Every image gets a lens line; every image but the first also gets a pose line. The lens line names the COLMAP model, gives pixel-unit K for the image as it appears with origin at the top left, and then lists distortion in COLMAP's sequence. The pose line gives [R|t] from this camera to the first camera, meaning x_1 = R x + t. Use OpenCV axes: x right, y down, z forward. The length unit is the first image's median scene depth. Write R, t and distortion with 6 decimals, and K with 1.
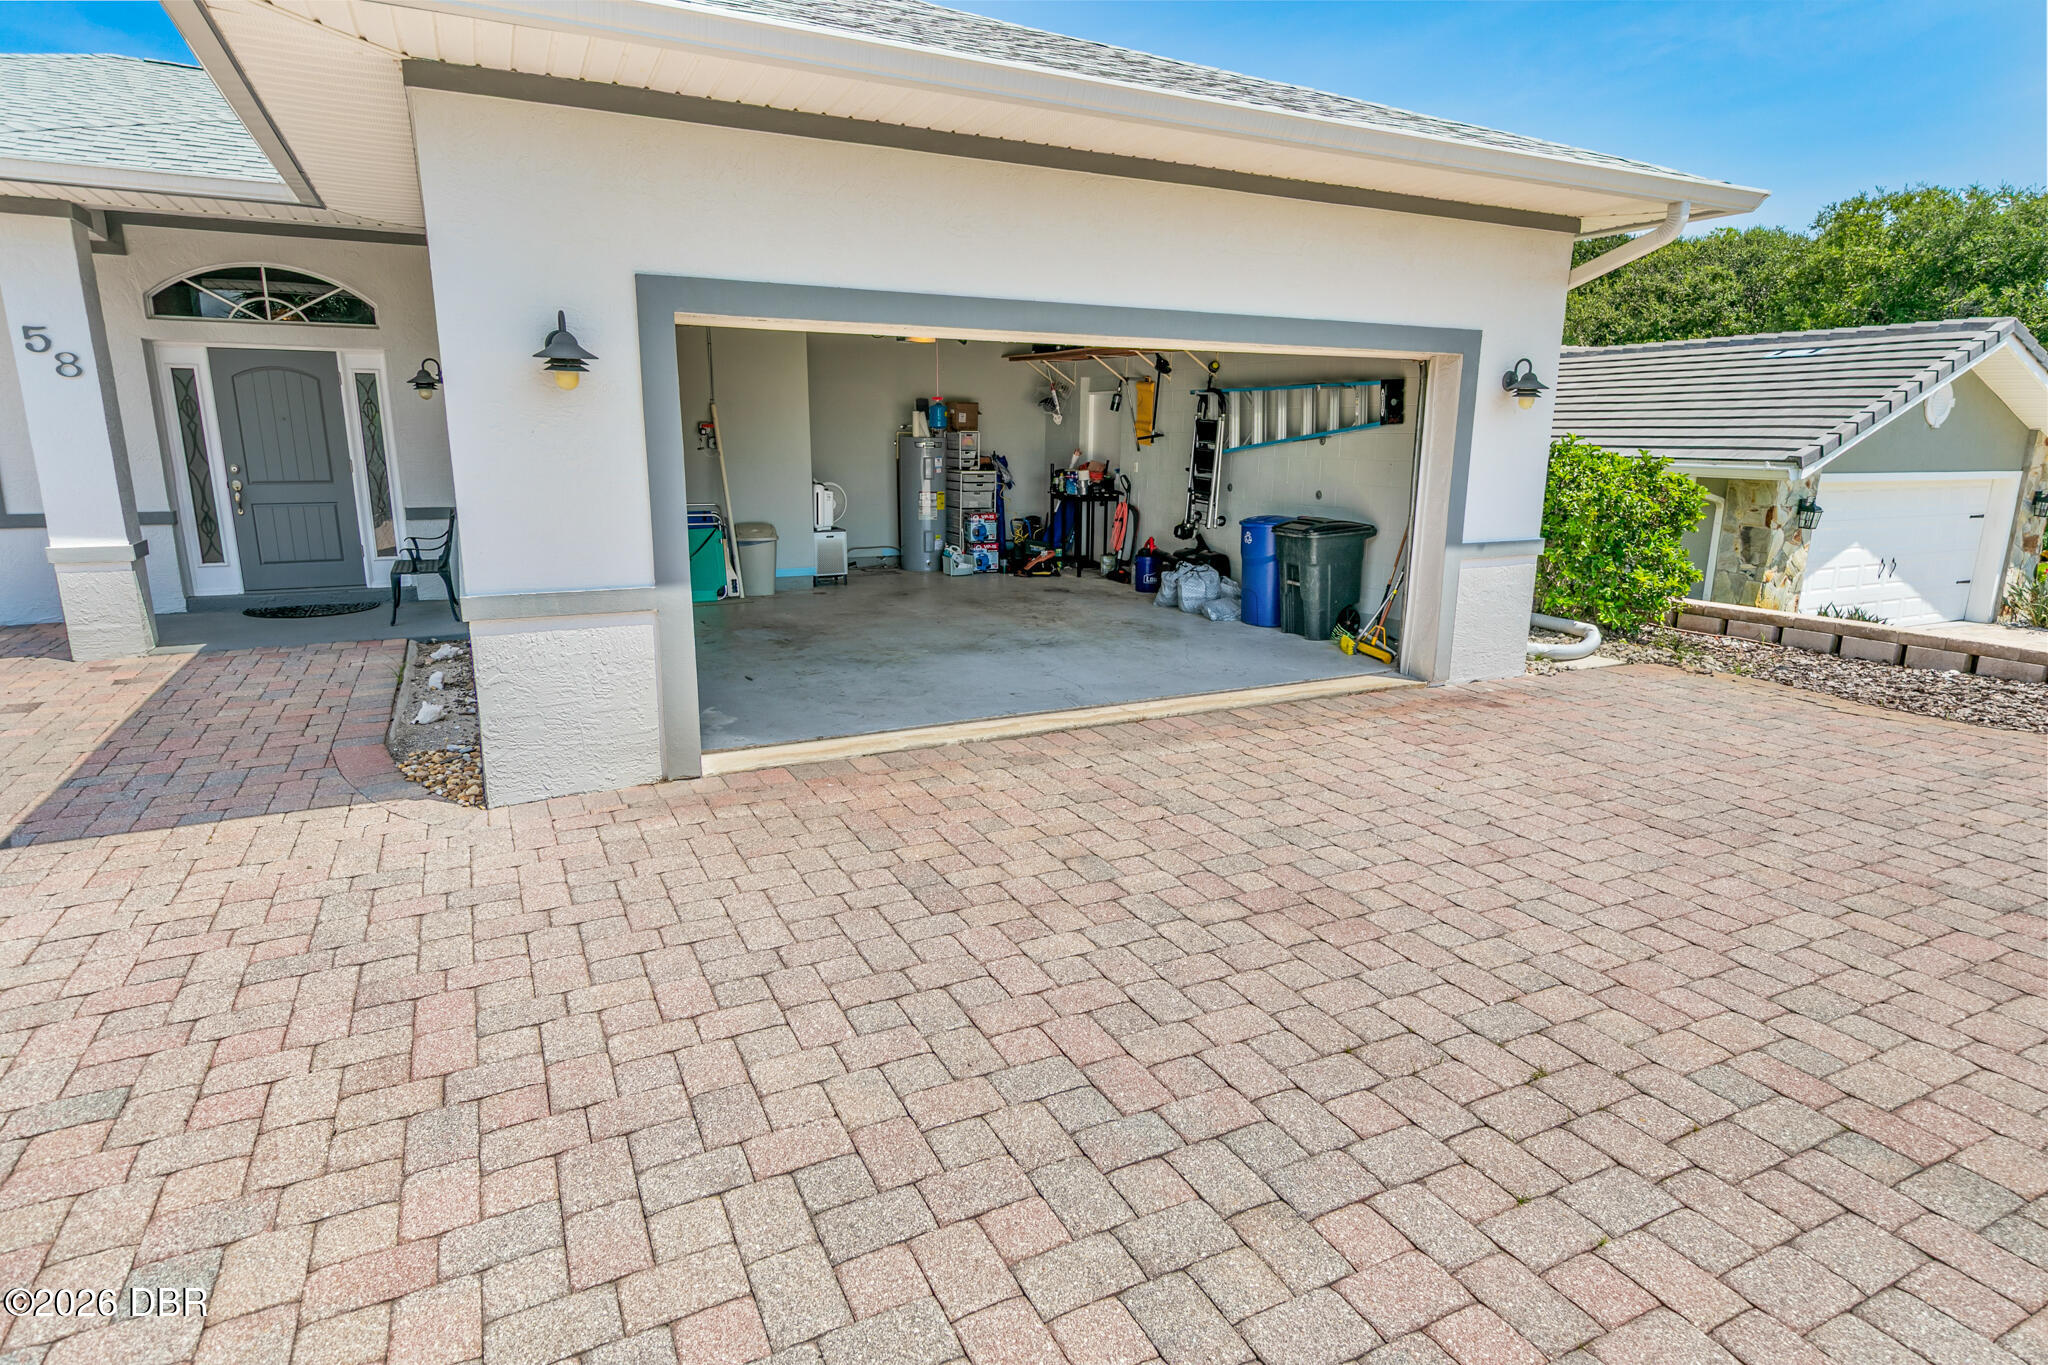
lens RADIAL K [[1088.8, 0, 1024.0], [0, 1088.8, 682.5], [0, 0, 1]] dist [0.001525, 0.000082]
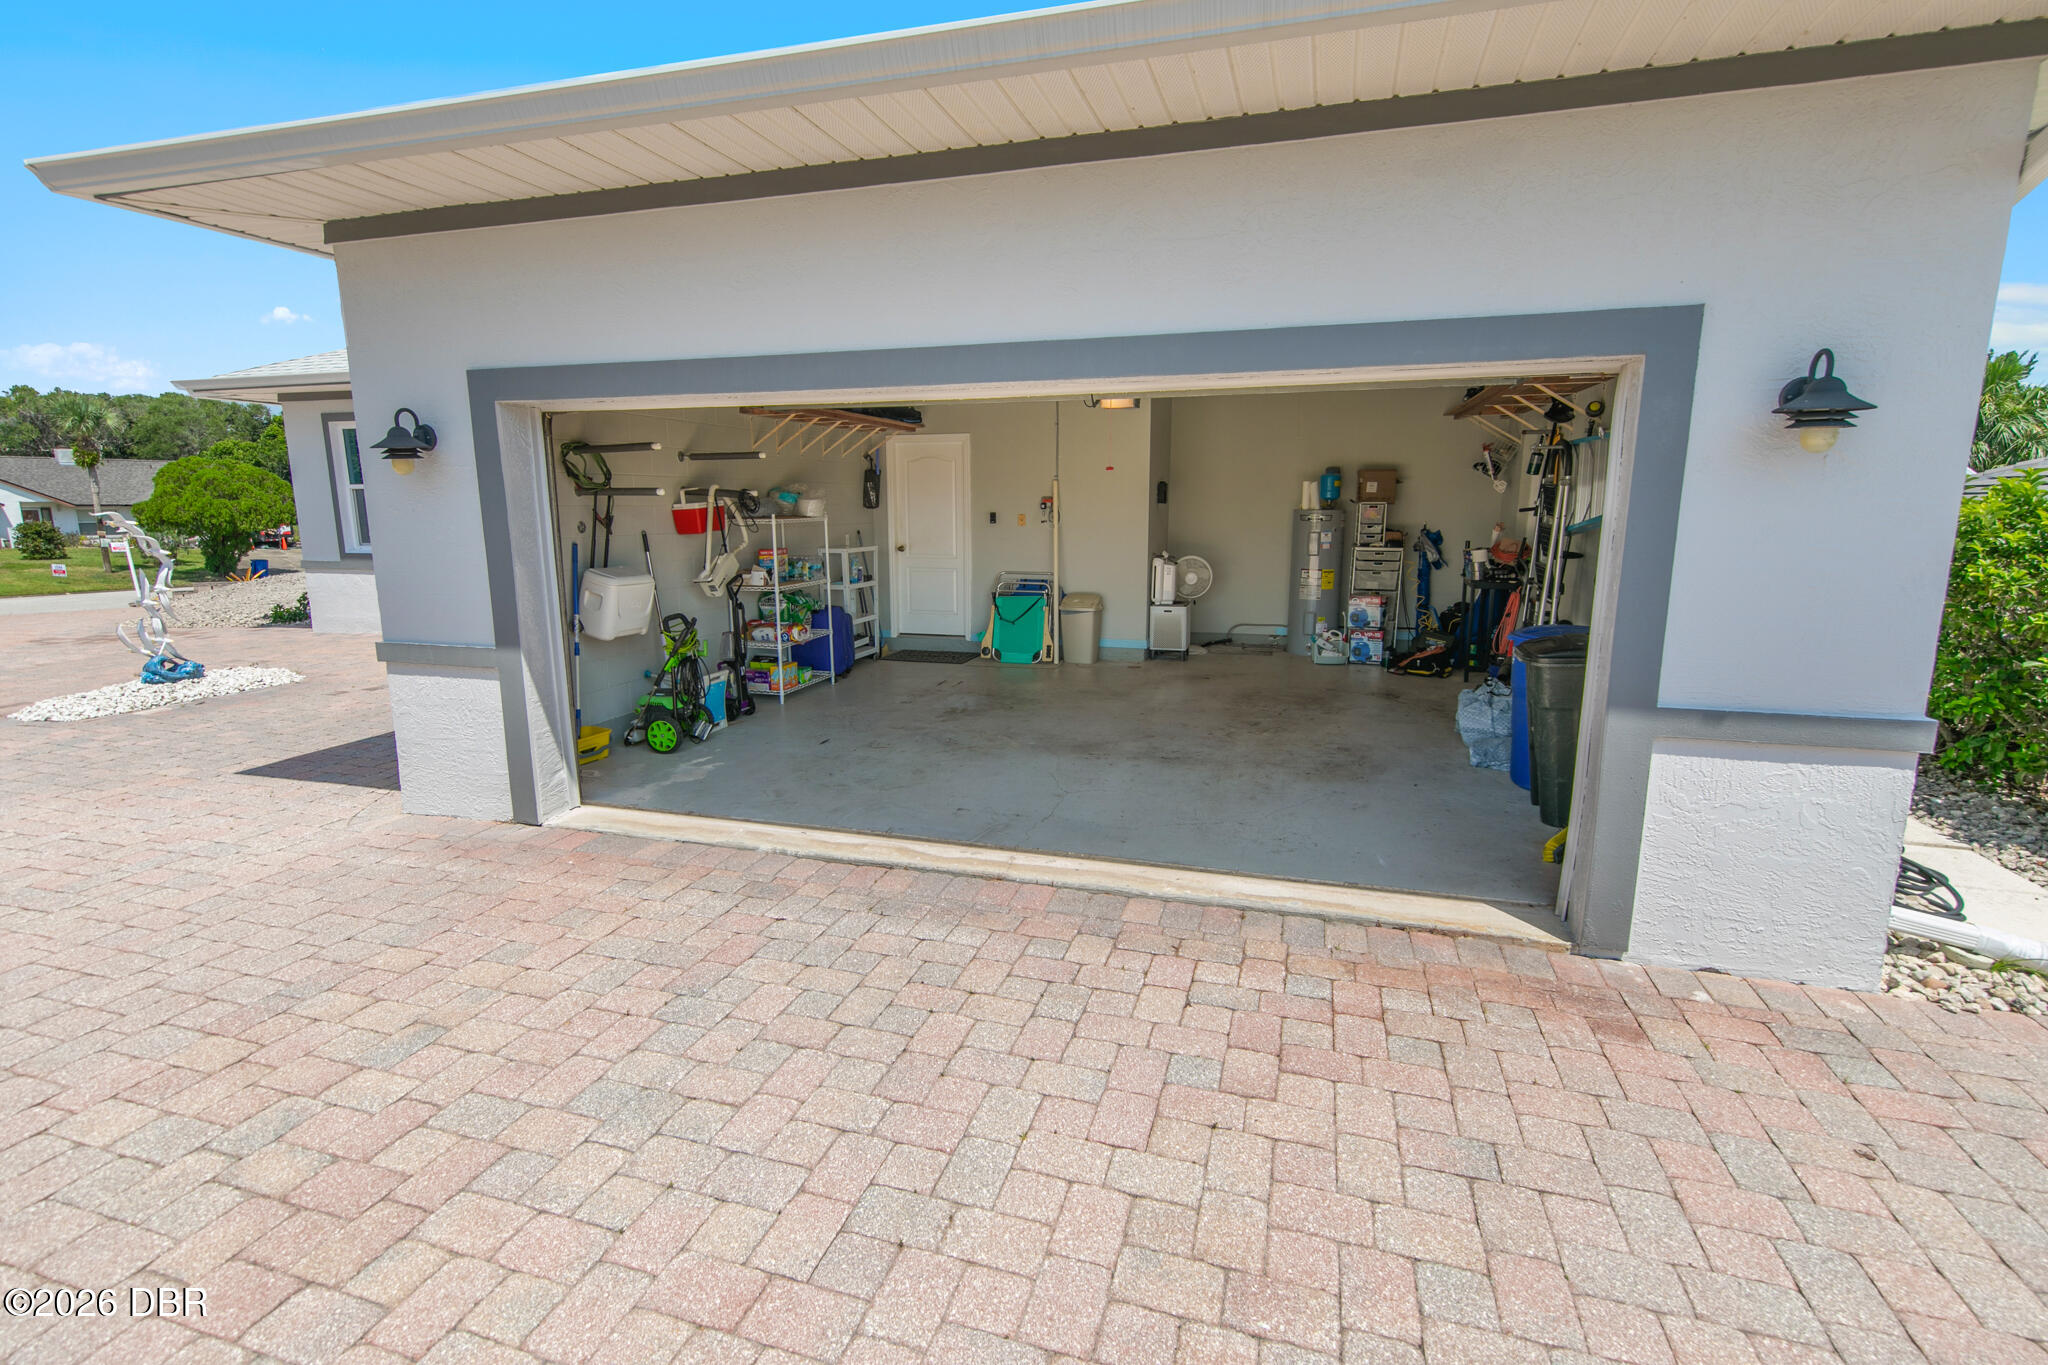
lens RADIAL K [[954.7, 0, 1024.0], [0, 954.7, 682.5], [0, 0, 1]] dist [0.006272, 0.000059]
pose [[0.723668, 0.119302, -0.679759, 0.576513], [-0.146852, 0.989008, 0.017239, -0.119354], [0.674343, 0.087348, 0.733233, 0.520438]]
